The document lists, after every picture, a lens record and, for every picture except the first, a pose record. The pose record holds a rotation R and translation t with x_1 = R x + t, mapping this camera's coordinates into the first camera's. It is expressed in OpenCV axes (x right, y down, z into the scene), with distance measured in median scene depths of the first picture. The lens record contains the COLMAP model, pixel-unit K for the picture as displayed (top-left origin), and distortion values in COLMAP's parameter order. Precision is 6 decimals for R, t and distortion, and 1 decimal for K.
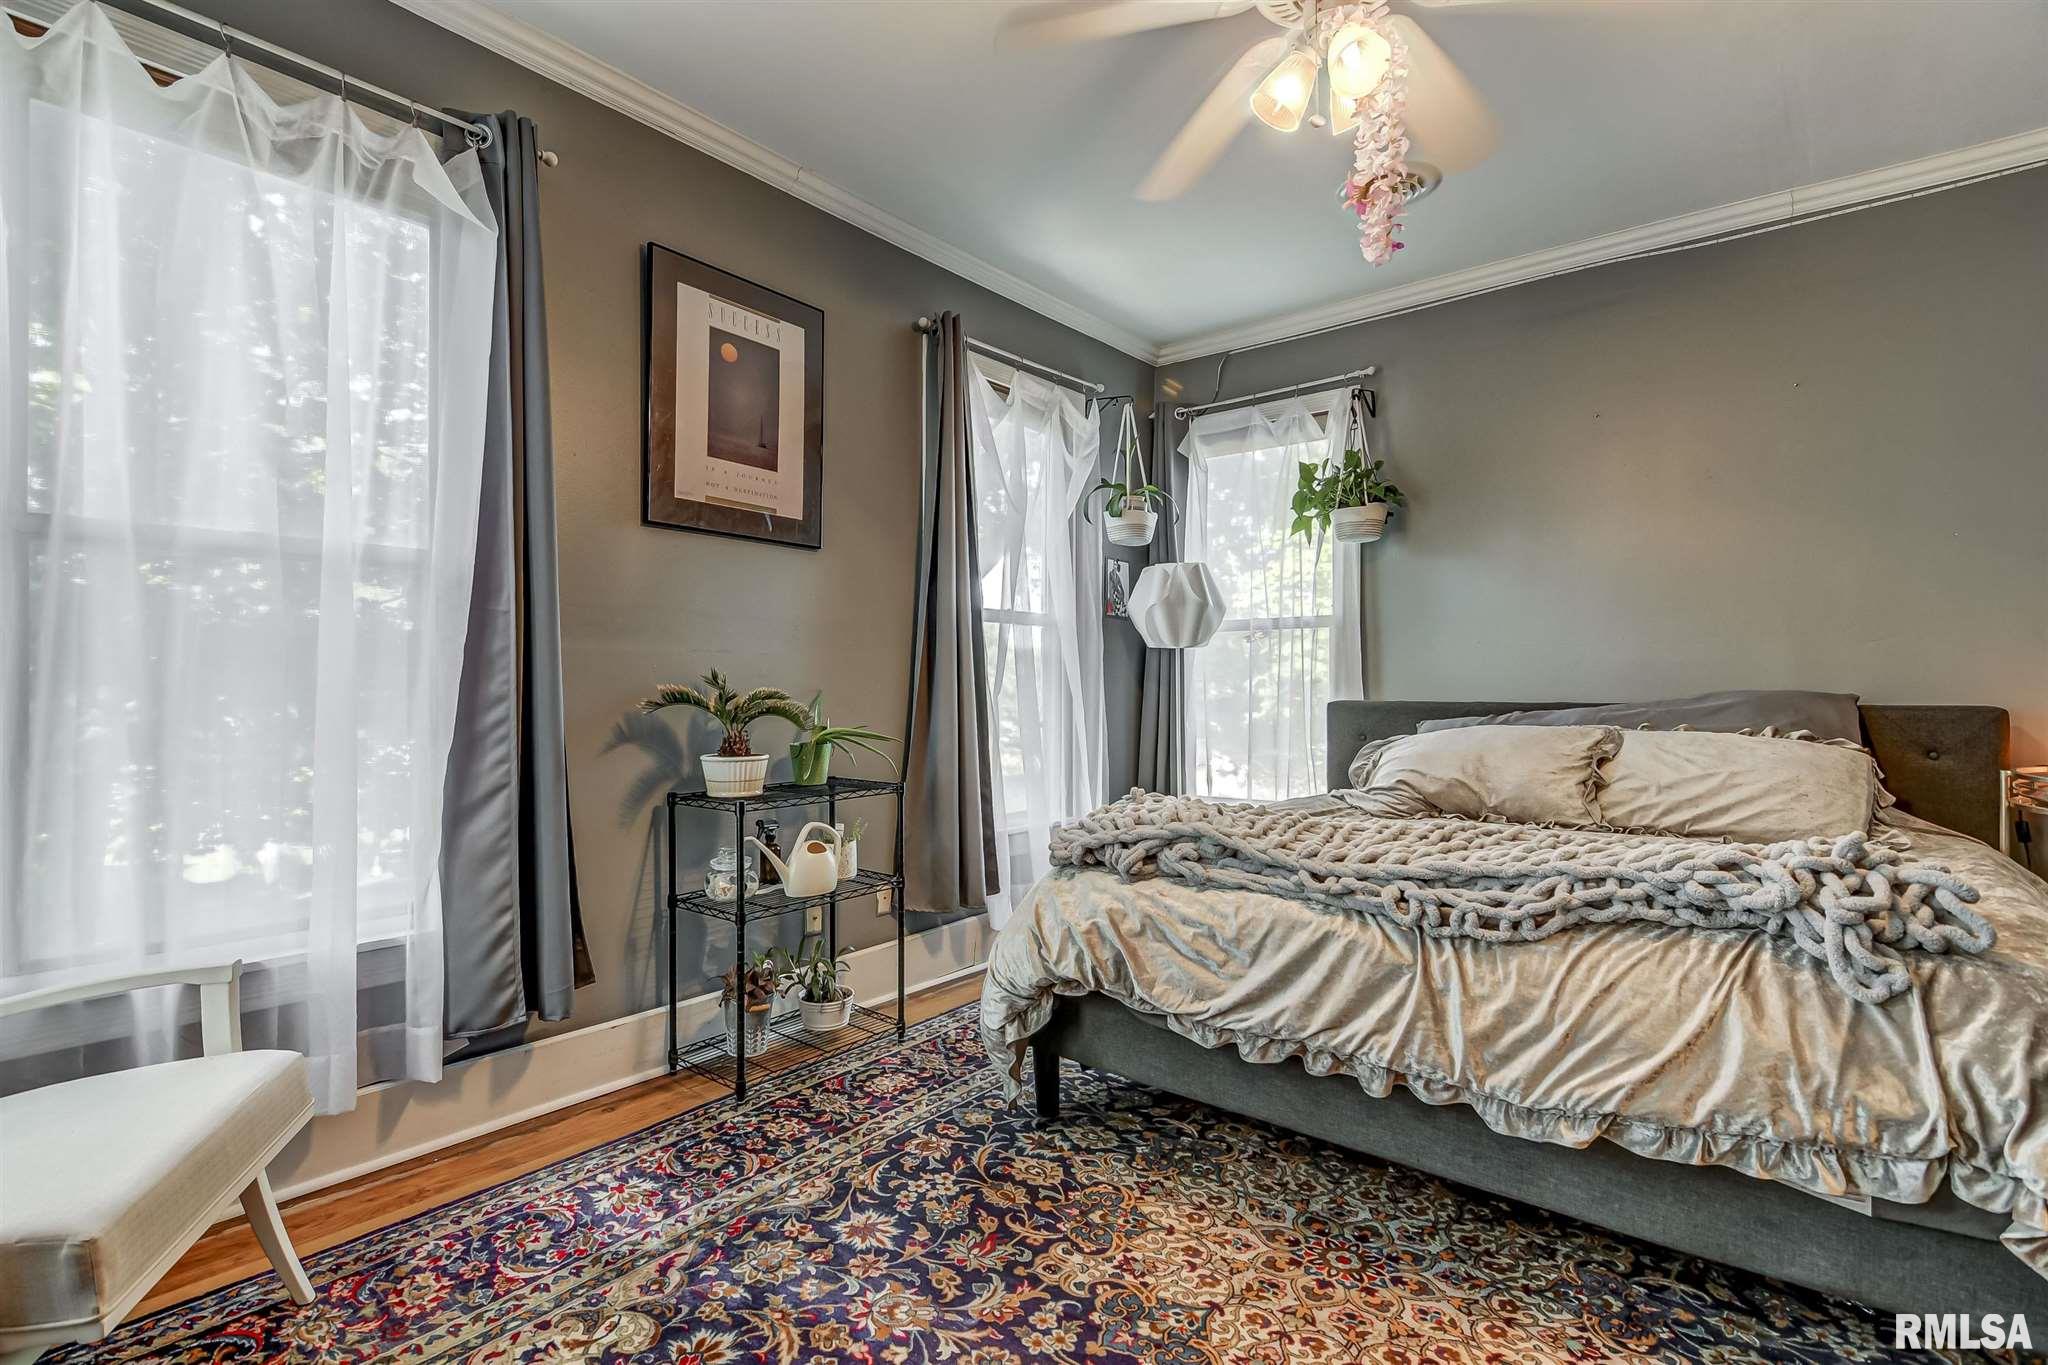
lens RADIAL K [[980.8, 0, 1015.1], [0, 980.8, 681.0], [0, 0, 1]] dist [0.004196, -0.004724]
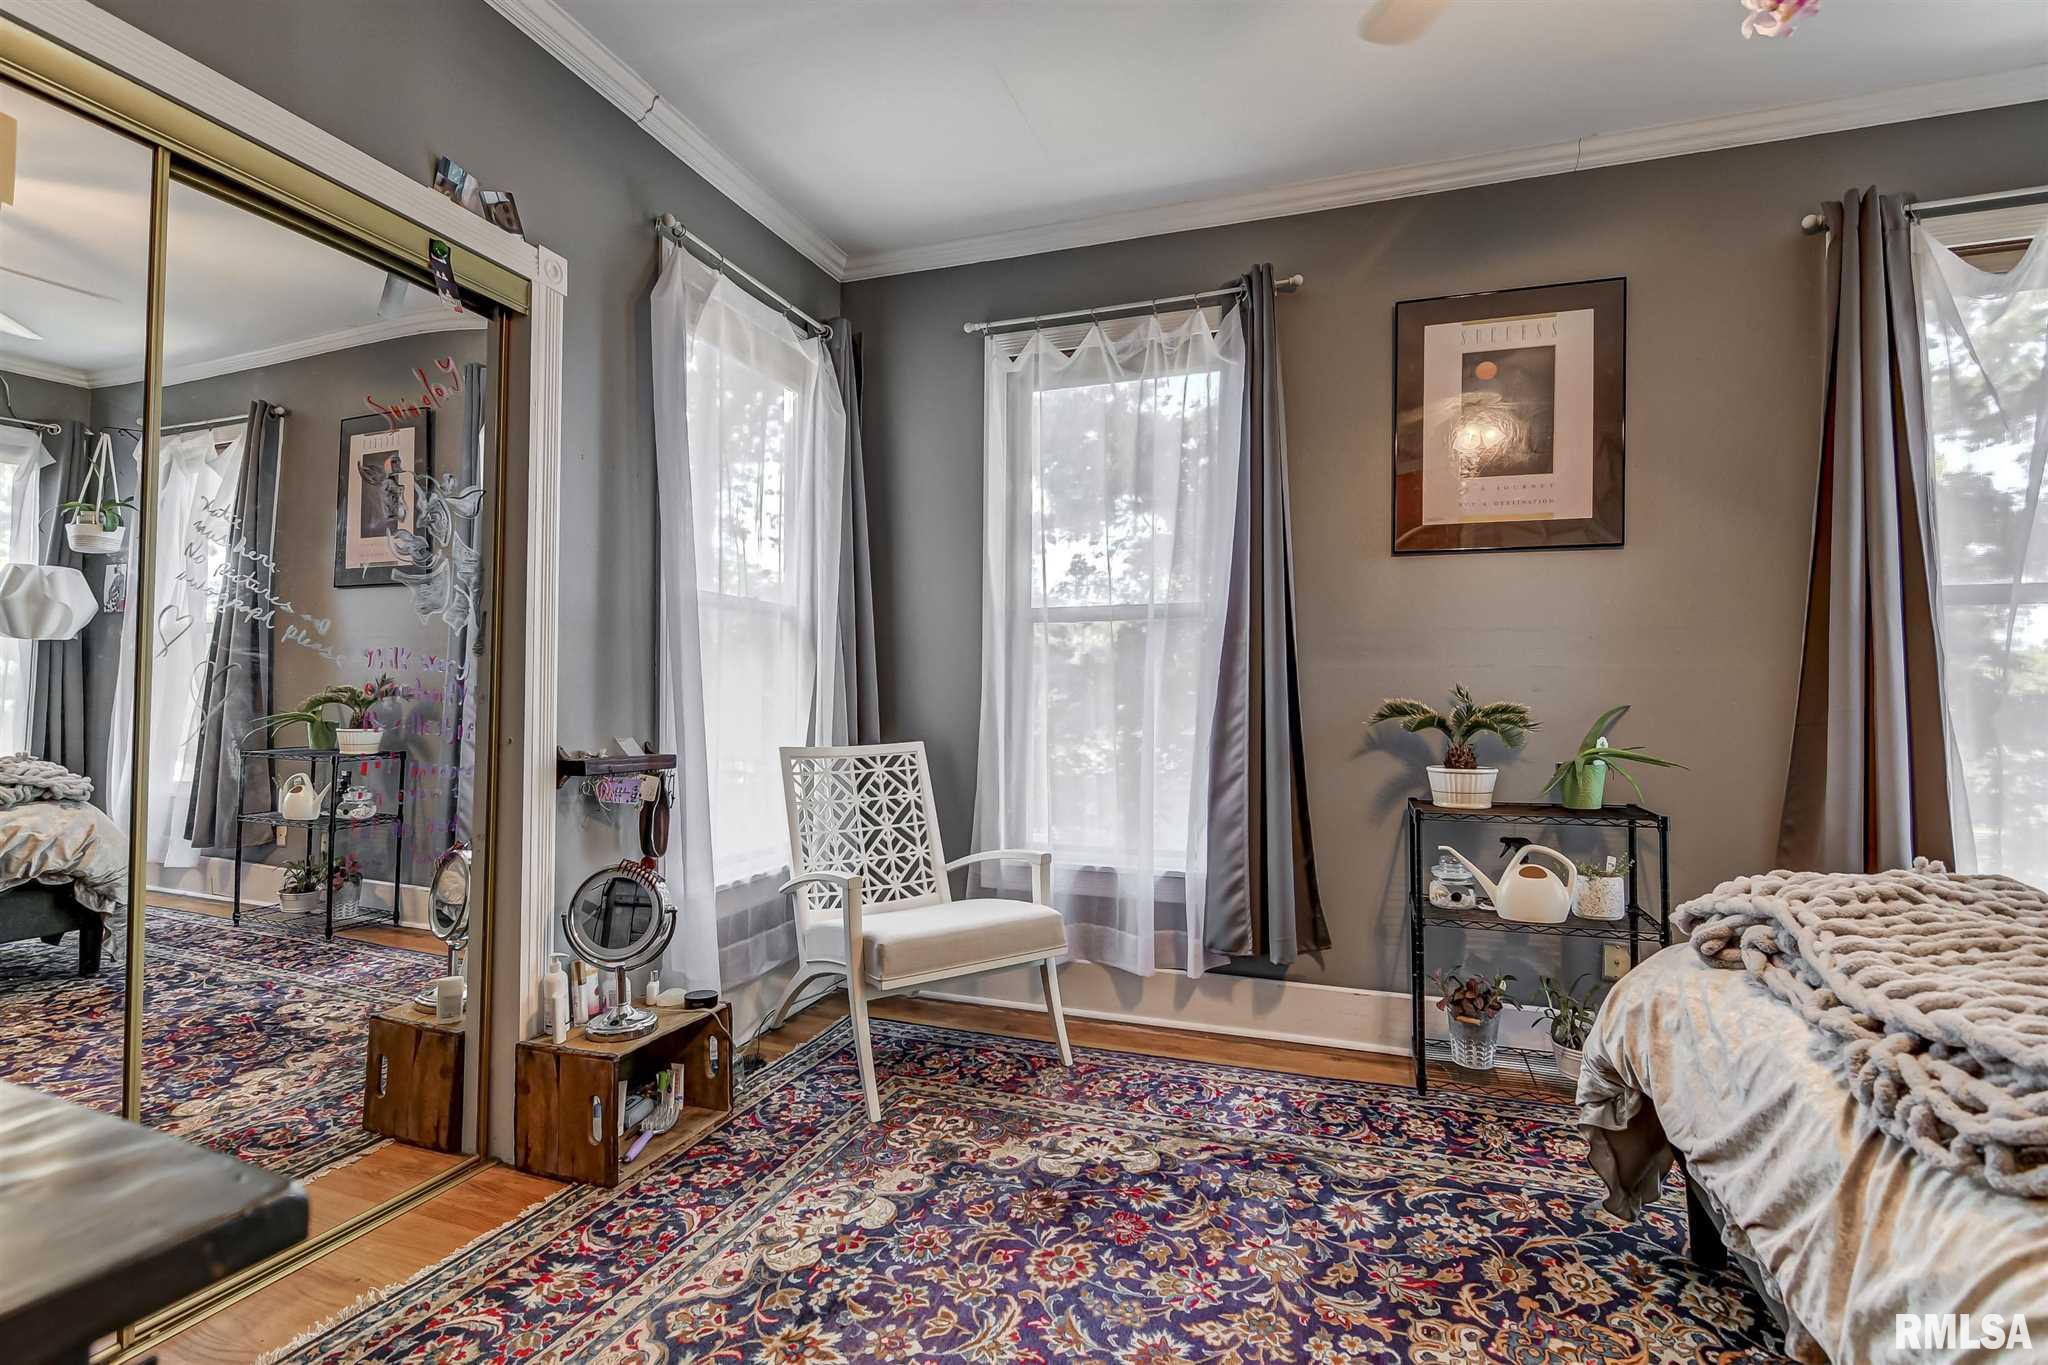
lens RADIAL K [[980.8, 0, 1010.5], [0, 980.8, 681.8], [0, 0, 1]] dist [0.004196, -0.004724]
pose [[0.339173, -0.015758, -0.940592, 0.631913], [-0.001846, 0.999847, -0.017416, 0.005866], [0.940722, 0.007643, 0.339092, 0.255430]]
